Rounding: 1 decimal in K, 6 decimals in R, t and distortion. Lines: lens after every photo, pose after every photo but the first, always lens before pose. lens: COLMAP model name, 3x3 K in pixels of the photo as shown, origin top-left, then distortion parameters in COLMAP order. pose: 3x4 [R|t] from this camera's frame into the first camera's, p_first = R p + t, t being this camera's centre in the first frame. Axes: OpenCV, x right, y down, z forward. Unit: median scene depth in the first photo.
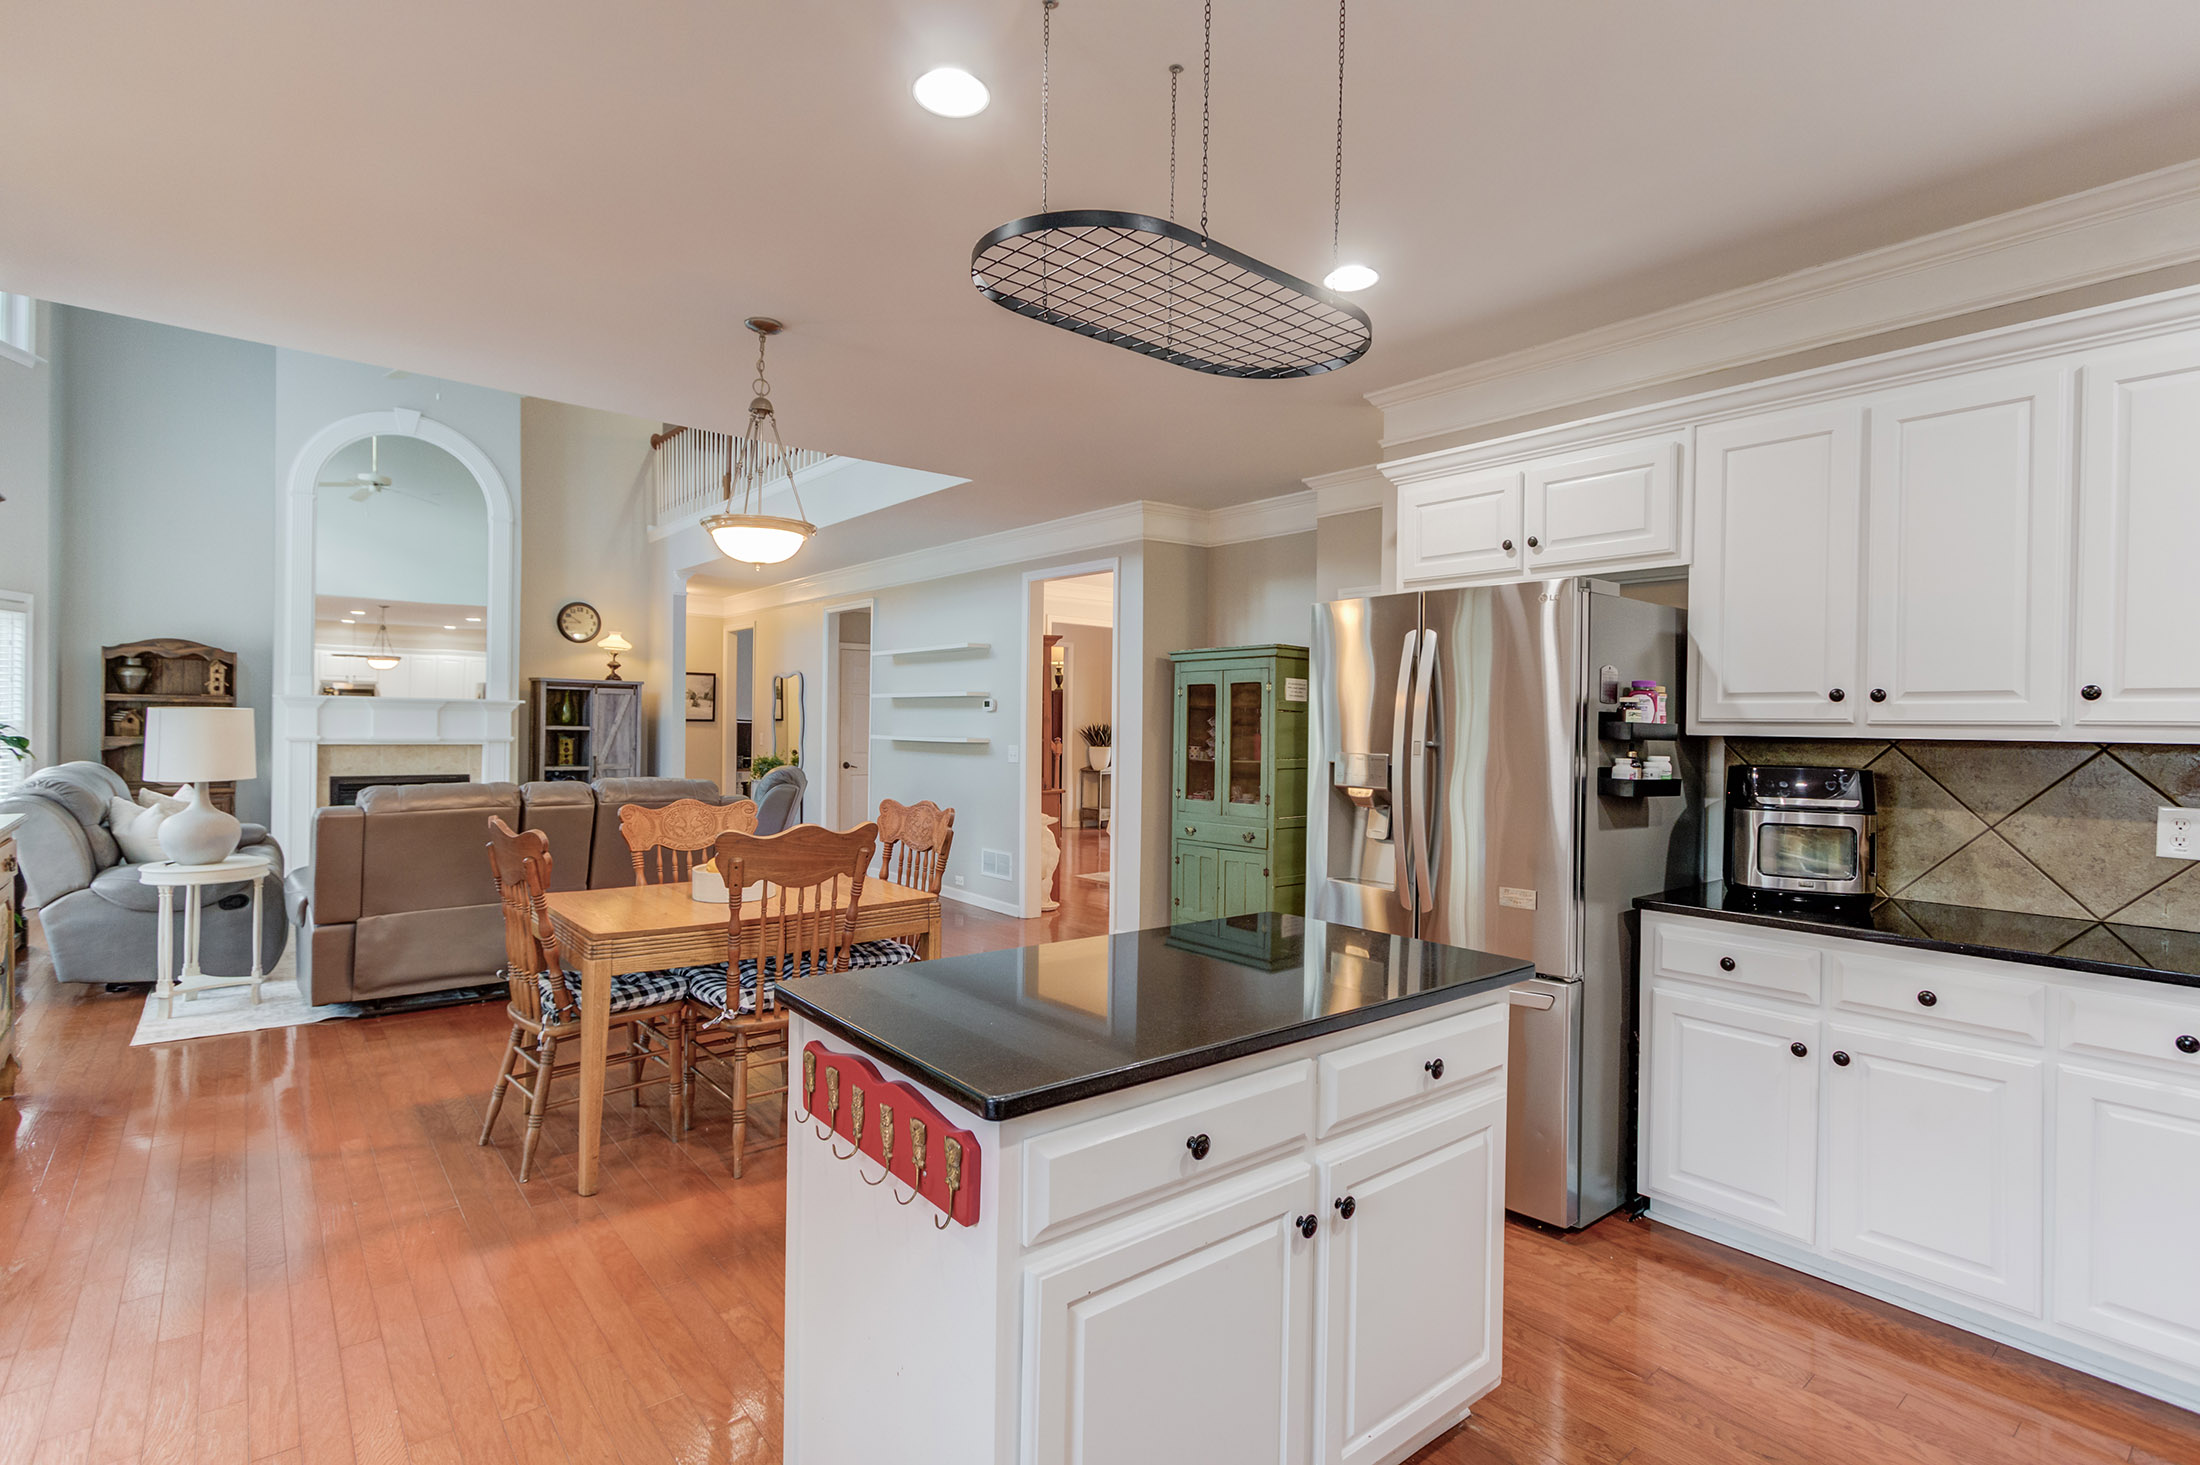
lens RADIAL K [[1047.2, 0, 1101.1], [0, 1047.2, 734.2], [0, 0, 1]] dist [0.000249, 0.000988]
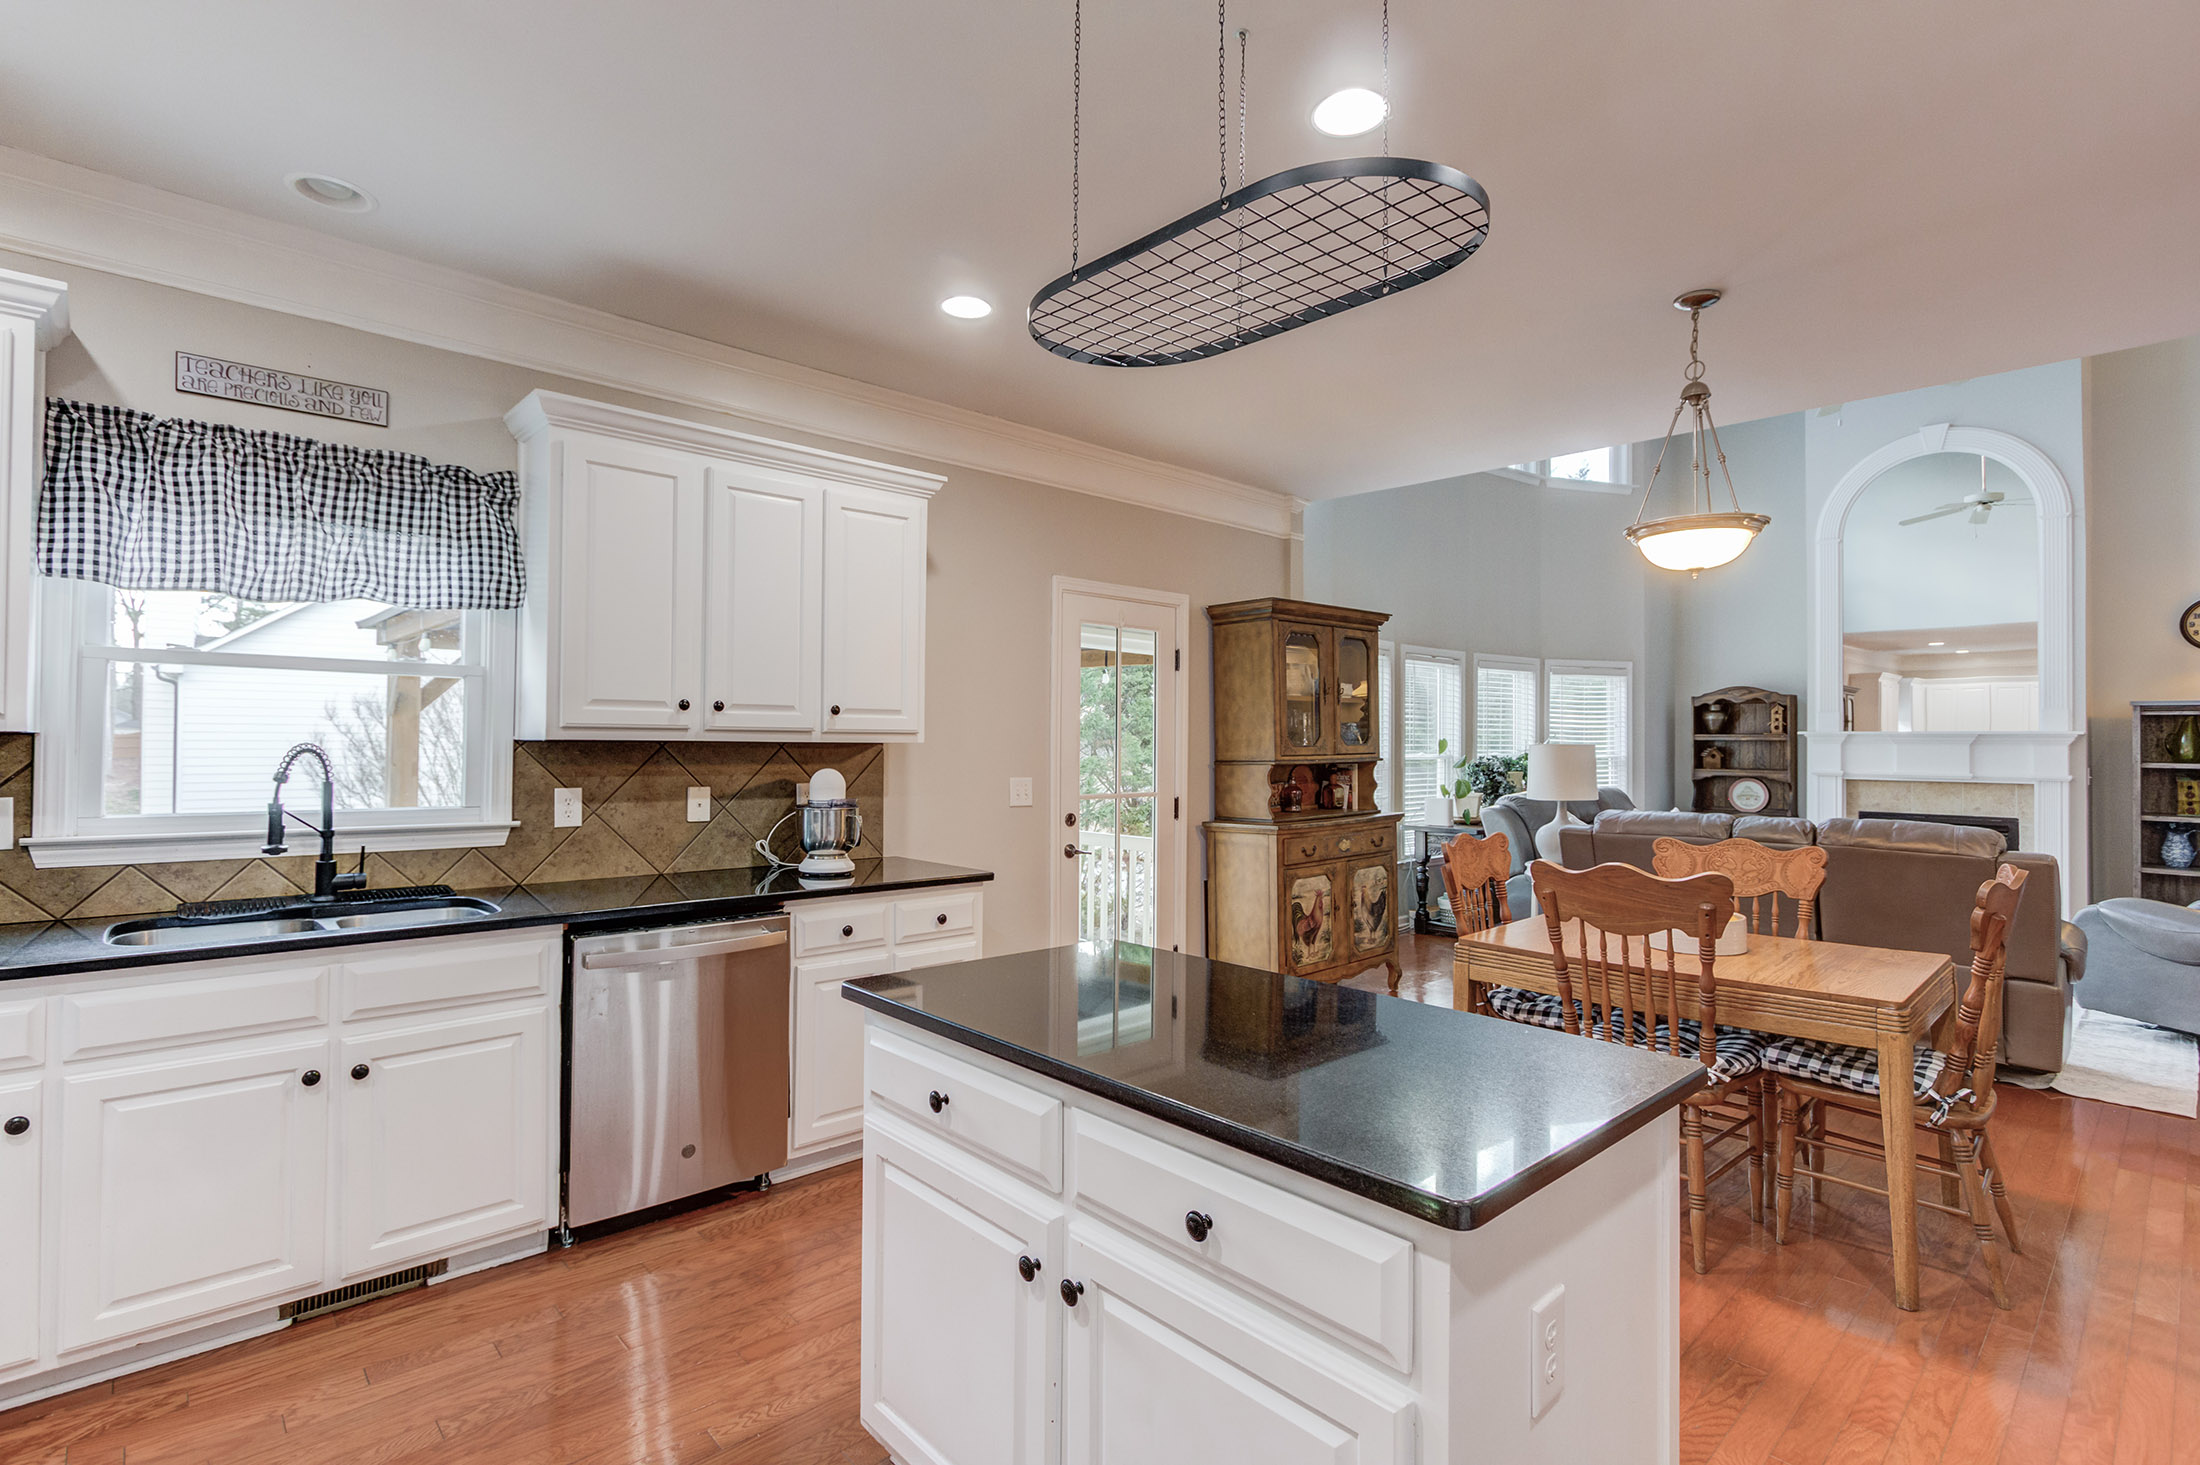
lens RADIAL K [[1039.7, 0, 1083.2], [0, 1039.7, 732.2], [0, 0, 1]] dist [0.003000, 0.000964]
pose [[0.048758, -0.024860, -0.998501, 0.235074], [-0.016045, 0.999542, -0.025670, 0.001769], [0.998682, 0.017272, 0.048337, 0.203394]]
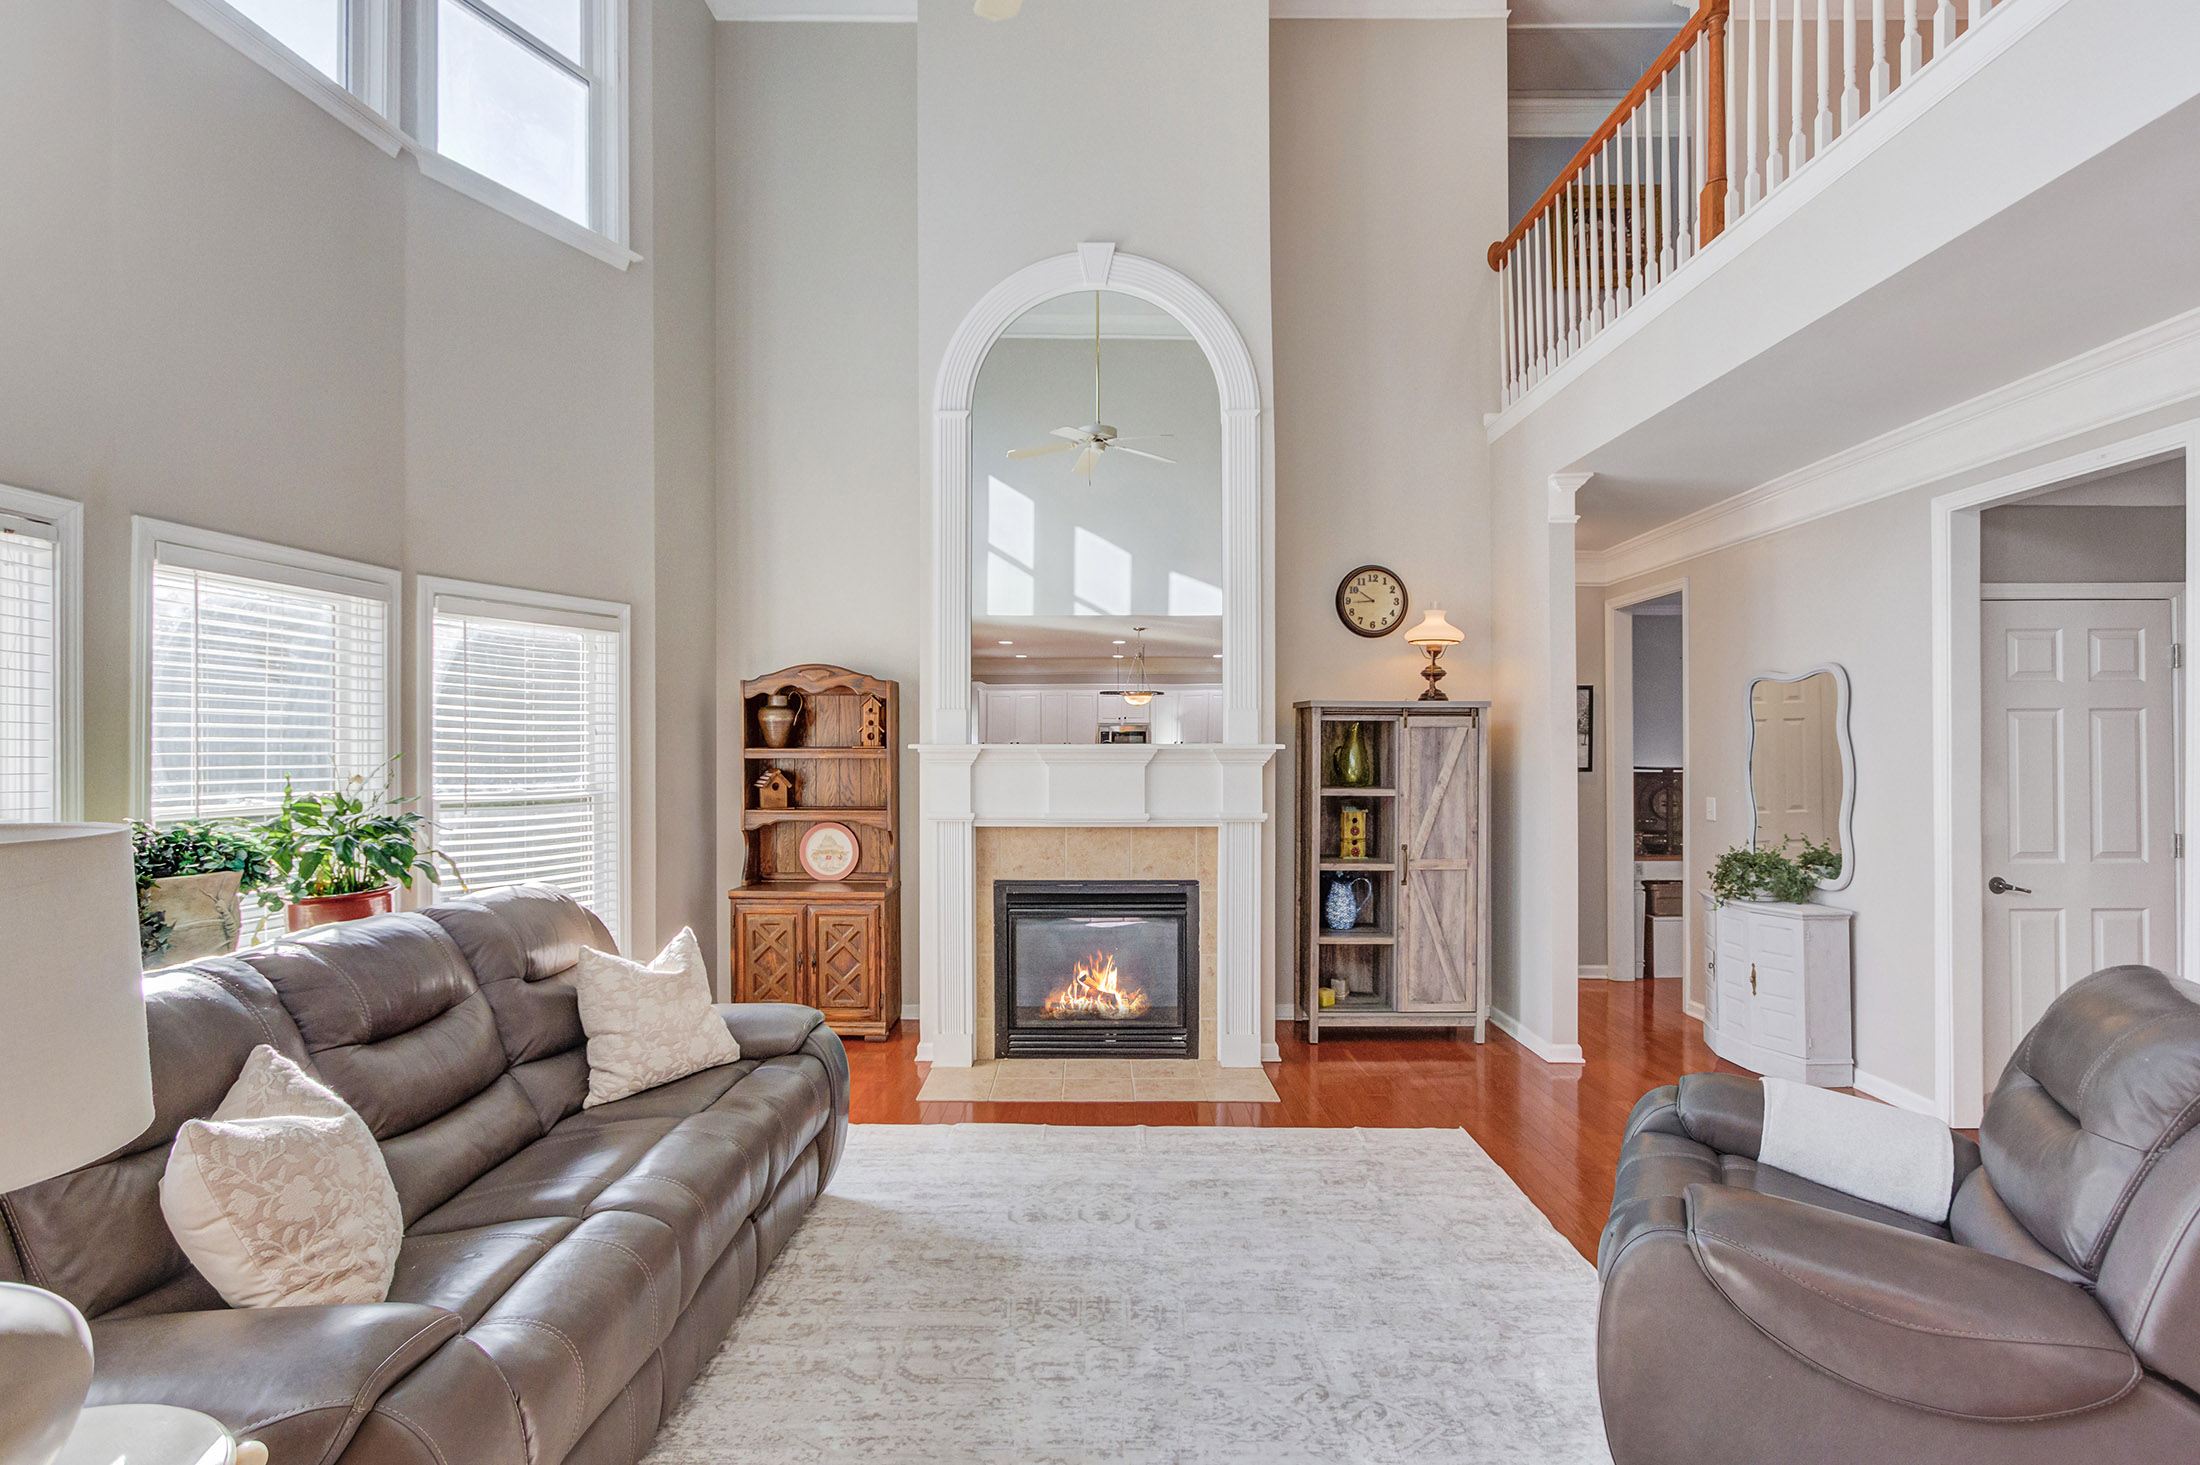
lens RADIAL K [[1047.2, 0, 1101.1], [0, 1047.2, 734.2], [0, 0, 1]] dist [0.000249, 0.000988]
pose [[0.768107, -0.027160, -0.639745, -0.309335], [0.007787, 0.999422, -0.033080, -0.022152], [0.640274, 0.020427, 0.767875, 0.585565]]
